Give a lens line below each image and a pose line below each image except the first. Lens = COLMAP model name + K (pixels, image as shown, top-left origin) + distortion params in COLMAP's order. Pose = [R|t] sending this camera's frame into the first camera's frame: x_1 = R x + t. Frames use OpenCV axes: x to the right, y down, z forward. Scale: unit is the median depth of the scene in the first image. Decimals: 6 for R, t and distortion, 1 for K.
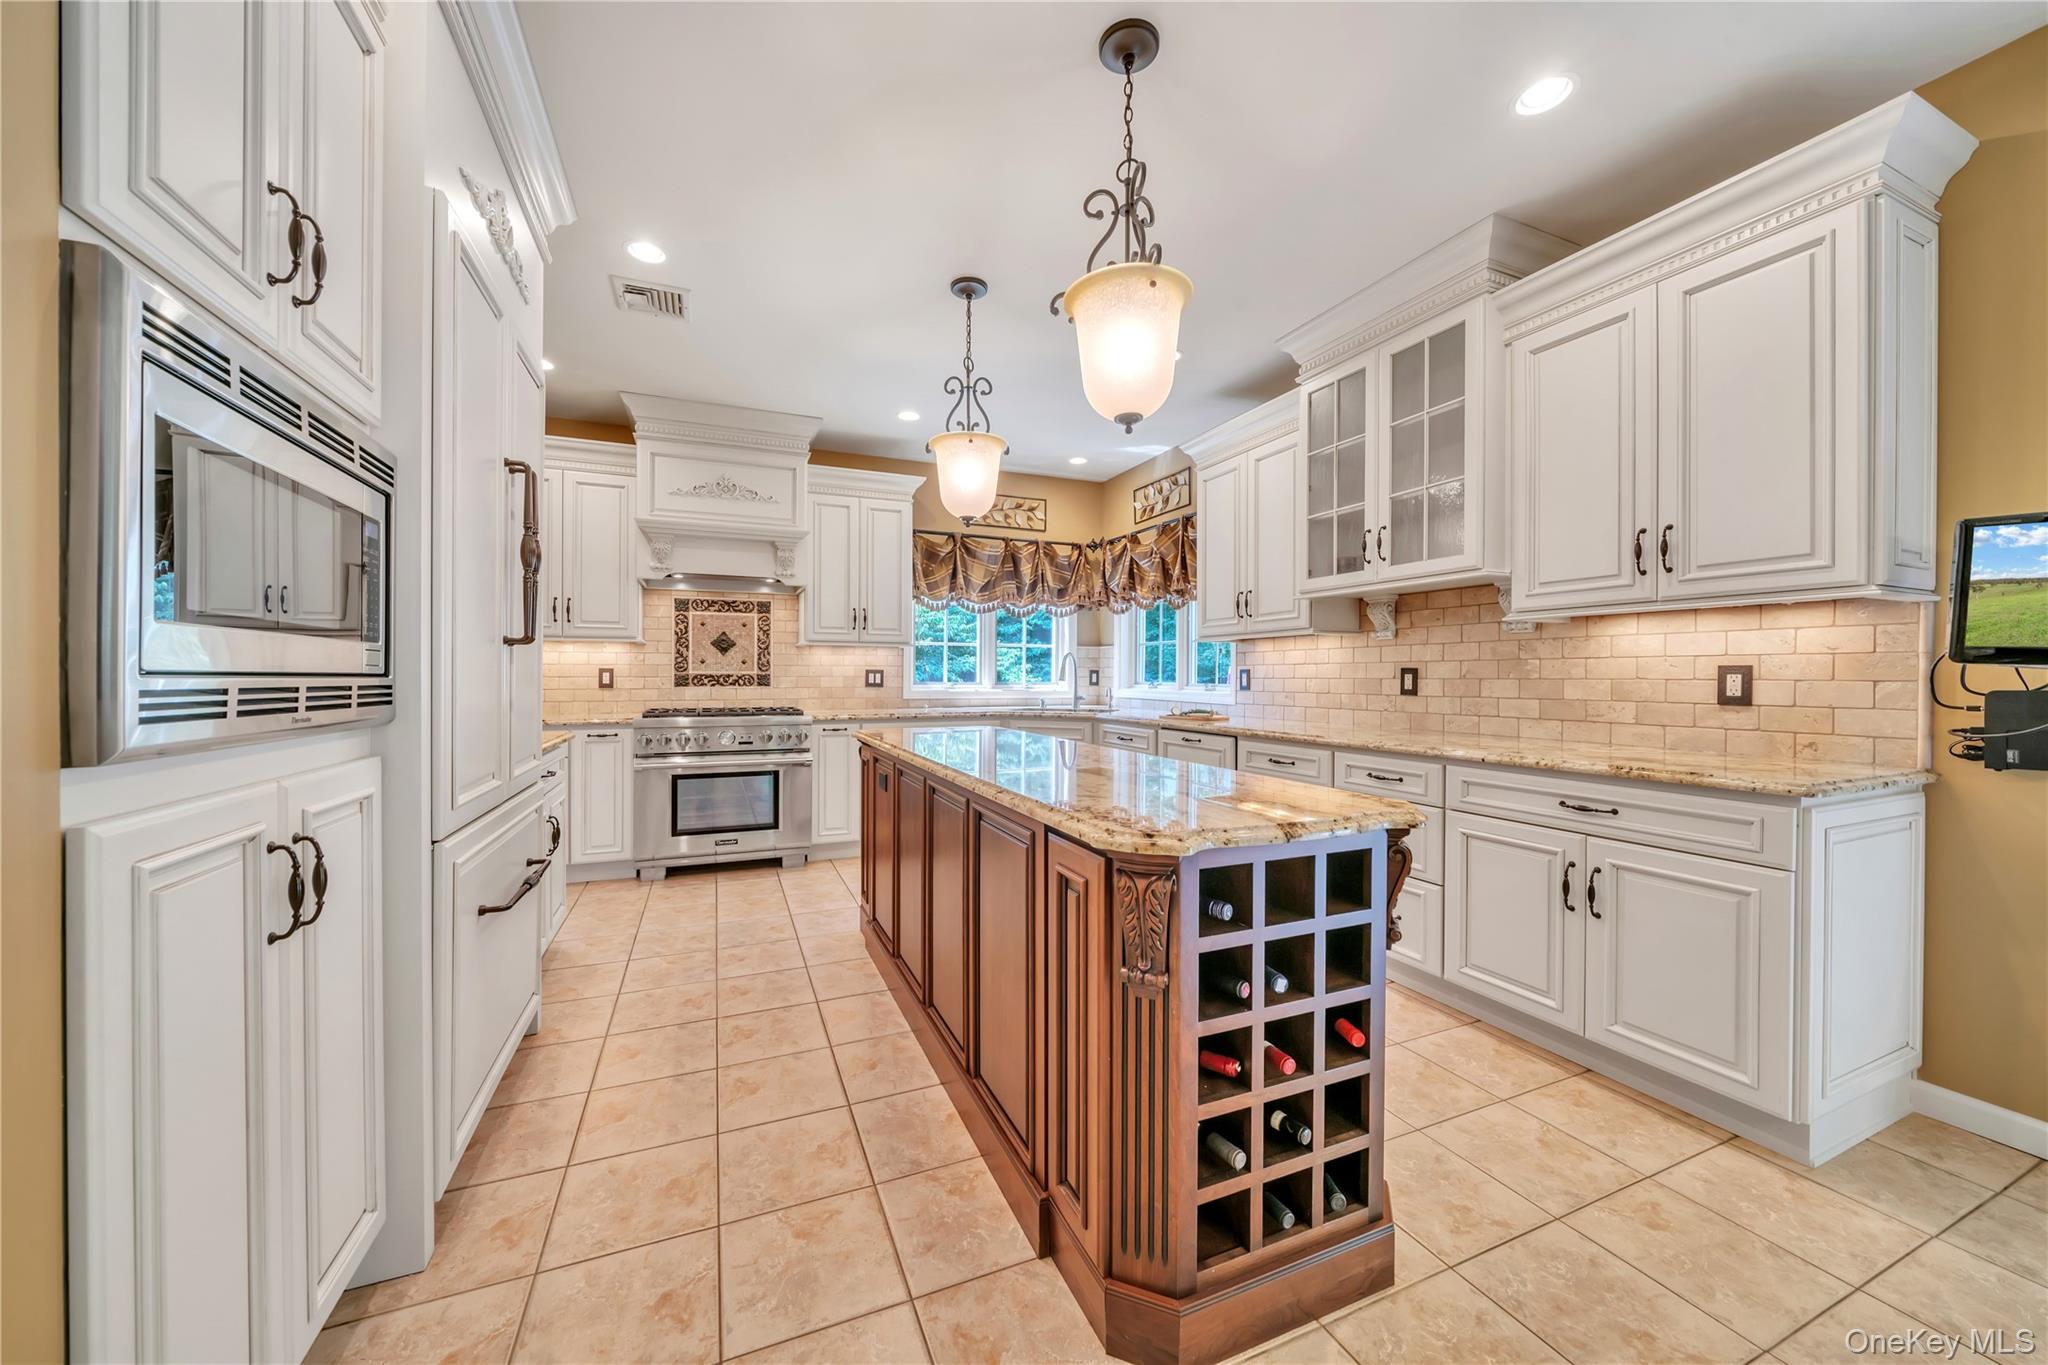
lens RADIAL K [[698.8, 0, 1016.6], [0, 698.8, 684.9], [0, 0, 1]] dist [-0.011815, 0.002353]
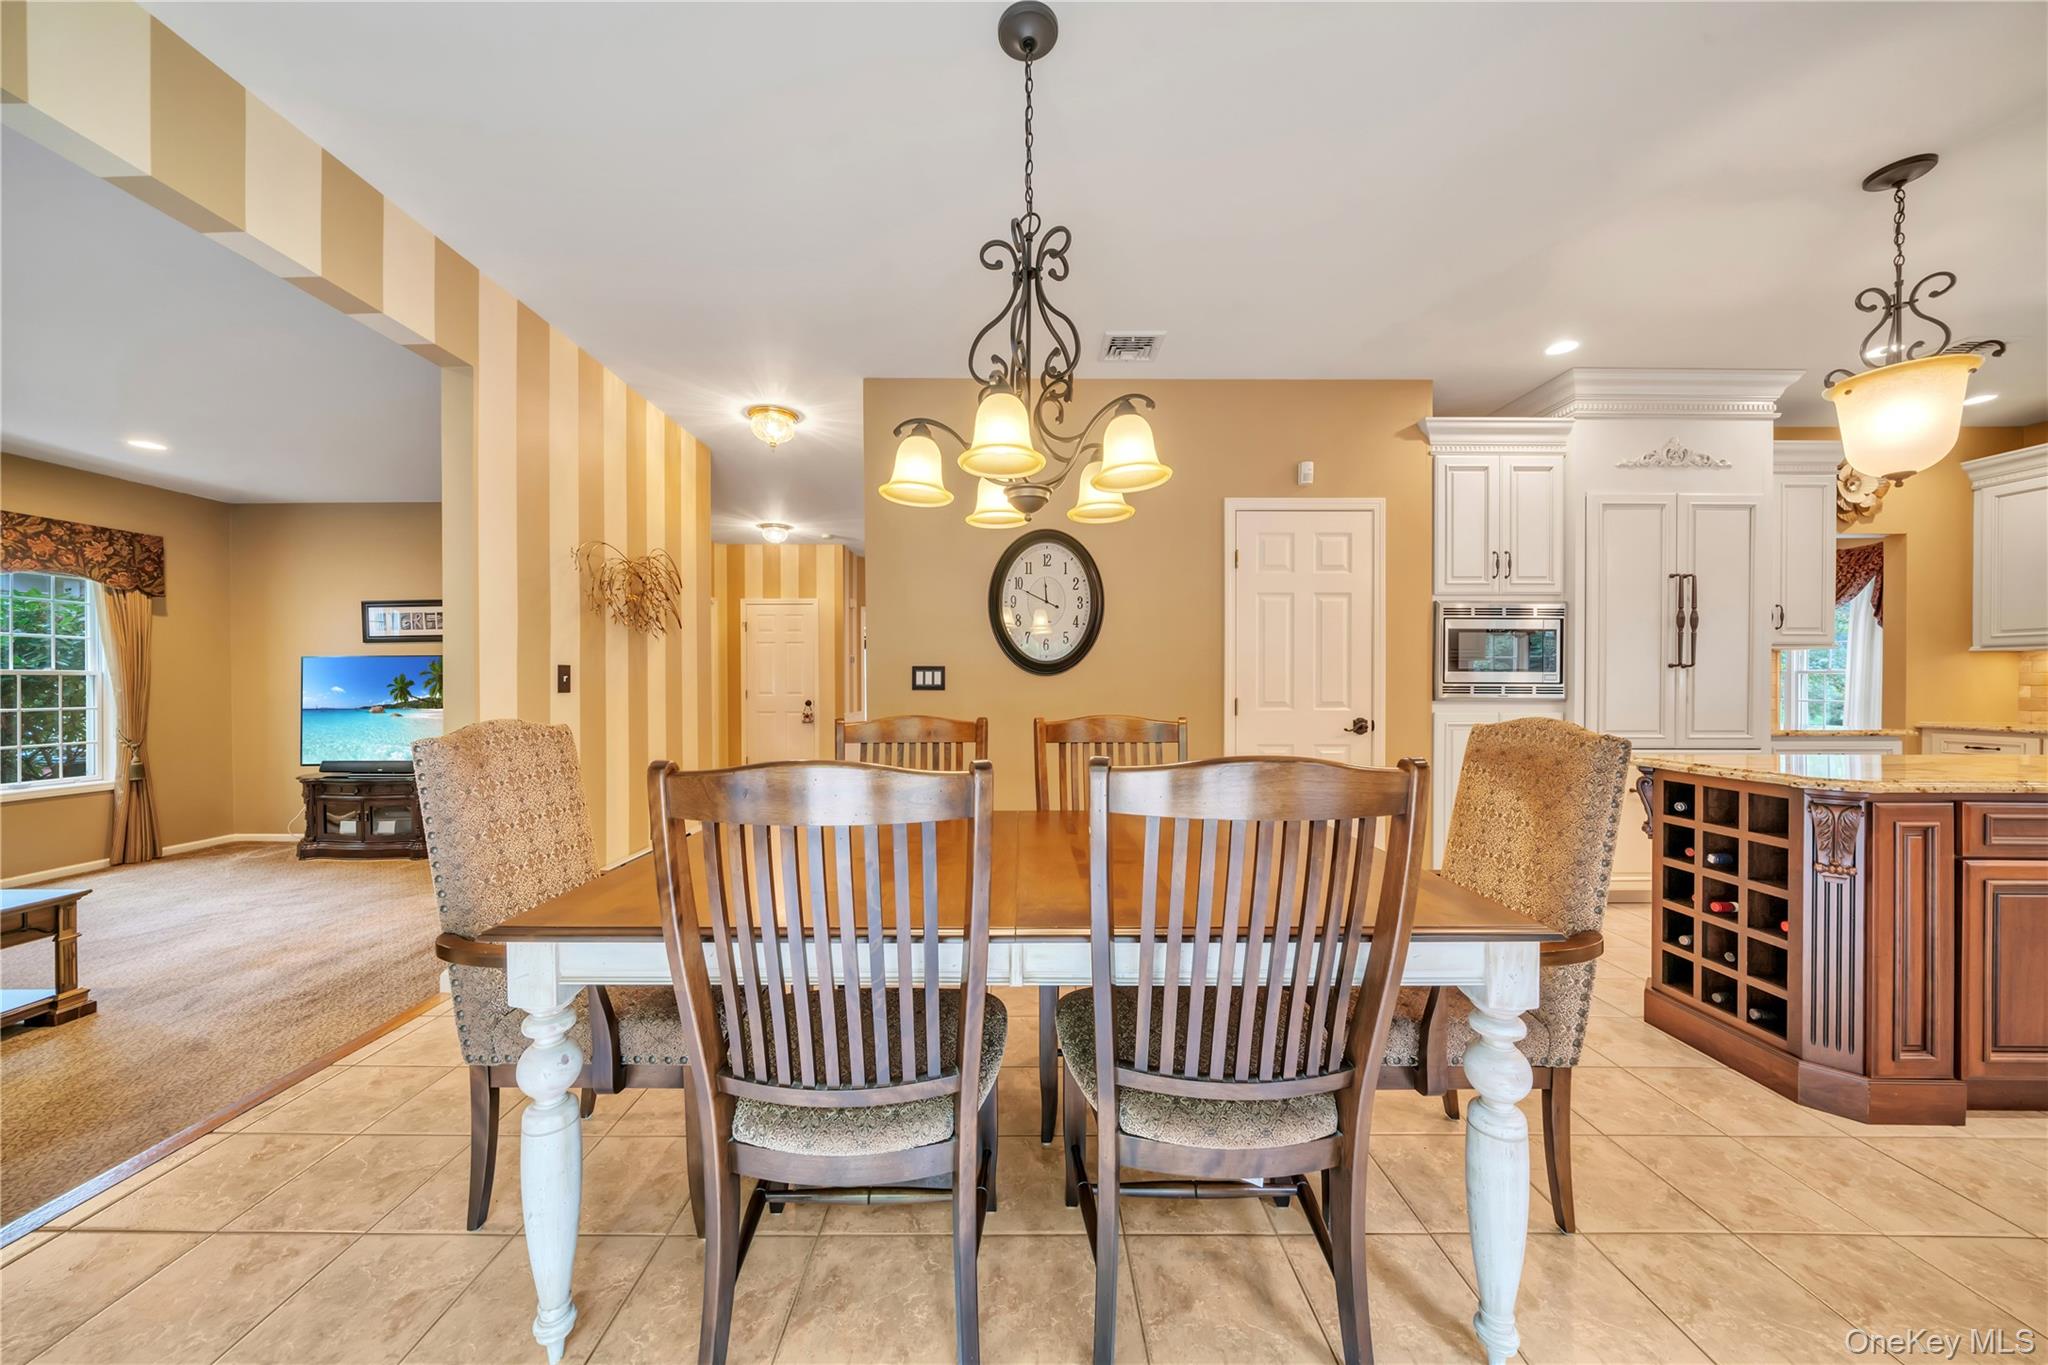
lens RADIAL K [[698.8, 0, 1016.6], [0, 698.8, 684.9], [0, 0, 1]] dist [-0.011815, 0.002353]
pose [[-0.381990, 0.002194, -0.924164, 0.680809], [-0.013977, 0.999869, 0.008151, 0.000016], [0.924061, 0.016031, -0.381909, 0.008556]]
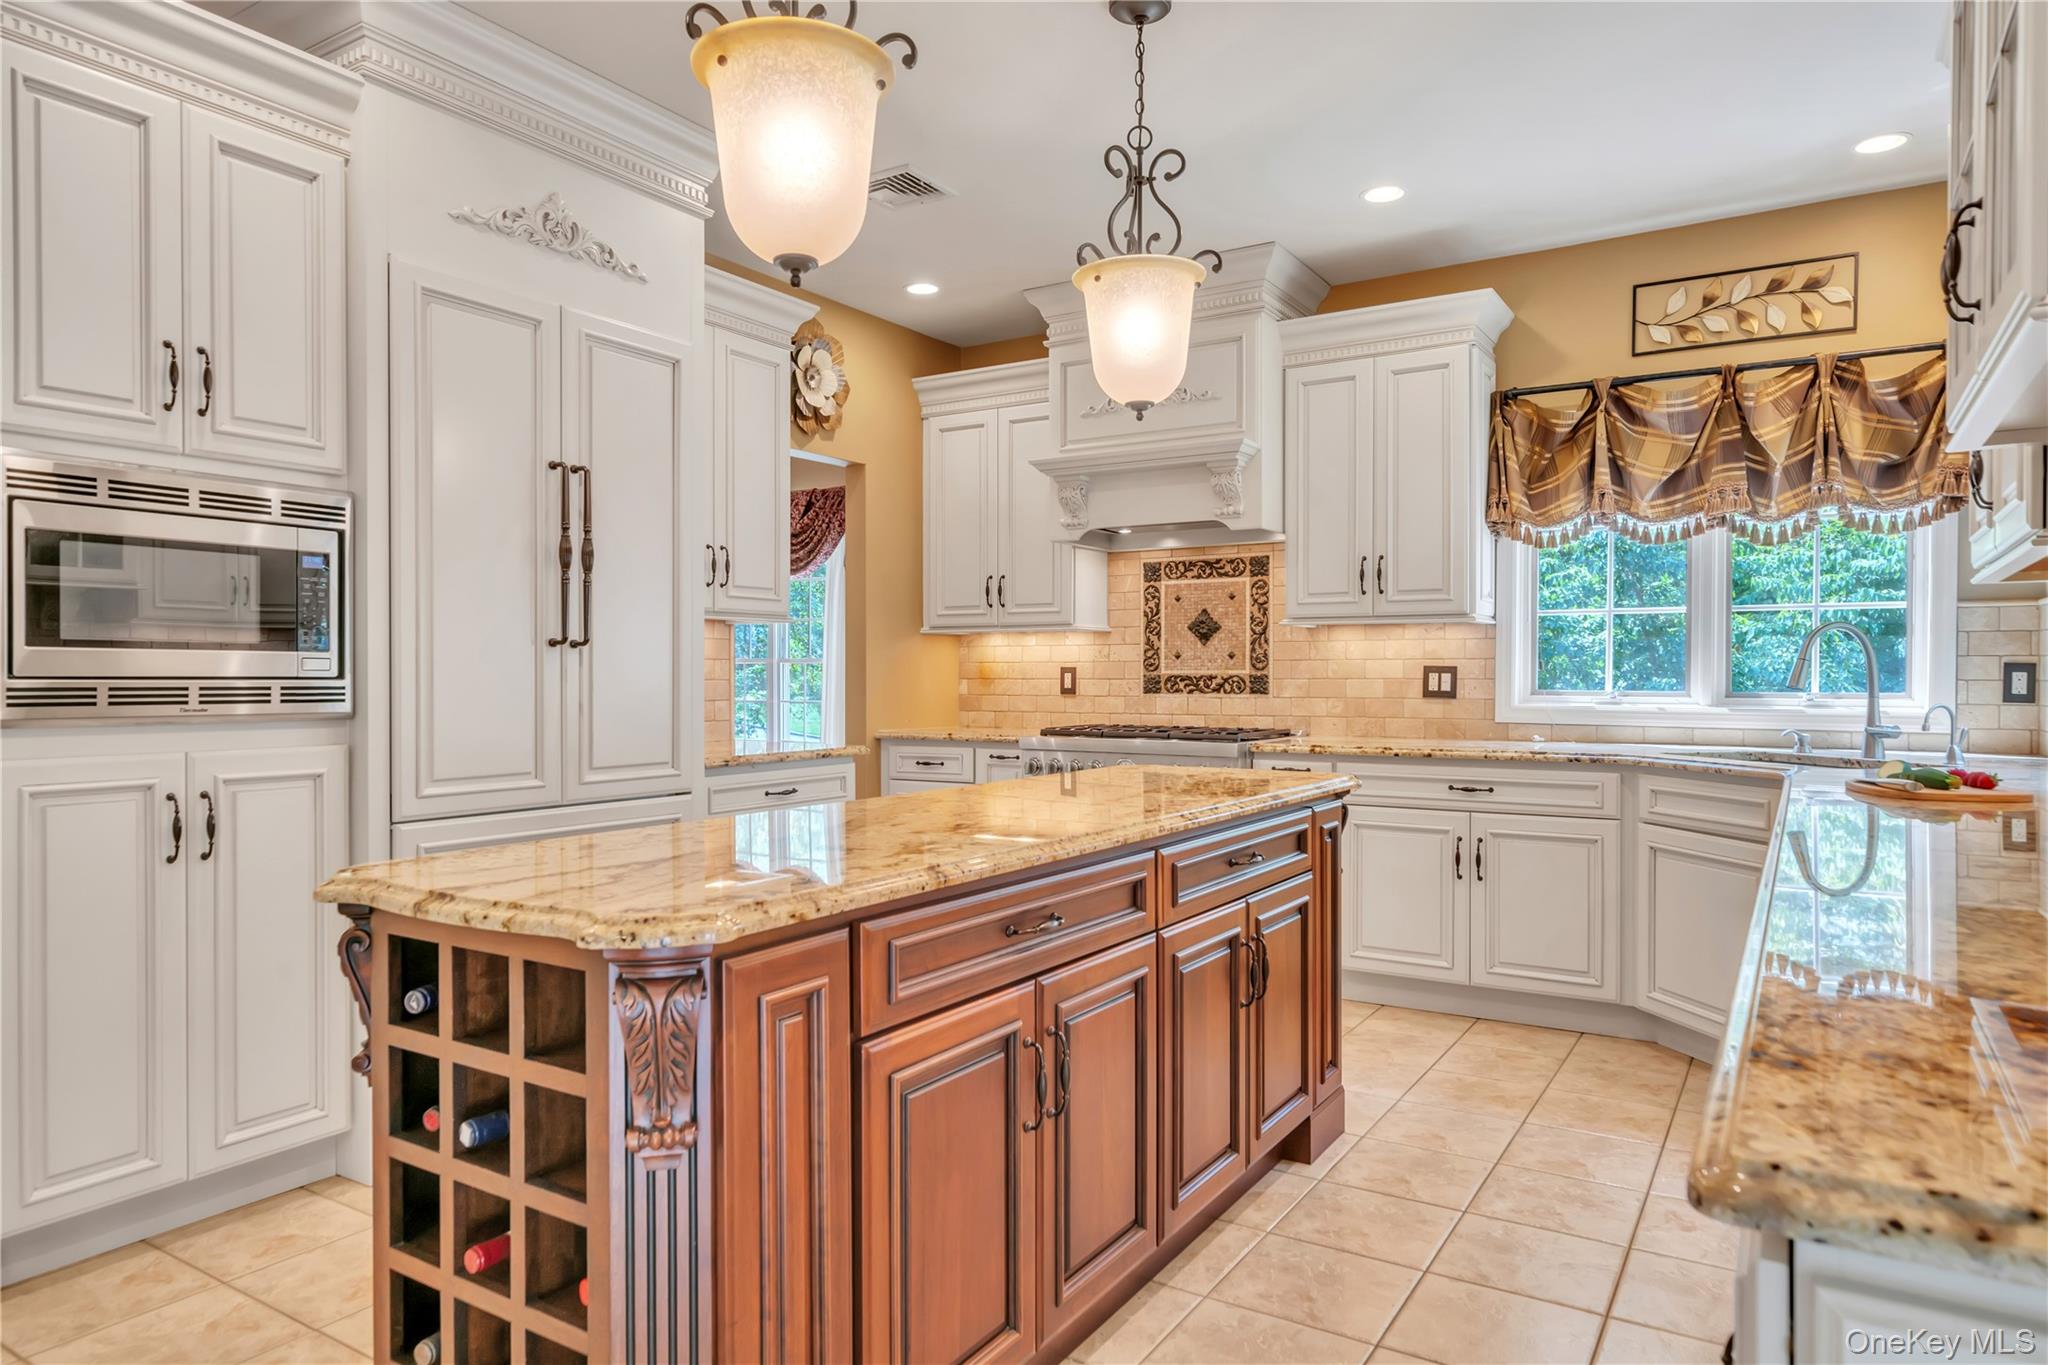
lens RADIAL K [[1266.5, 0, 1018.7], [0, 1266.5, 696.1], [0, 0, 1]] dist [0.002082, 0.000711]
pose [[0.577335, 0.011654, -0.816424, 0.431189], [-0.009416, 0.999927, 0.007614, -0.002930], [0.816453, 0.003292, 0.577403, 0.184564]]
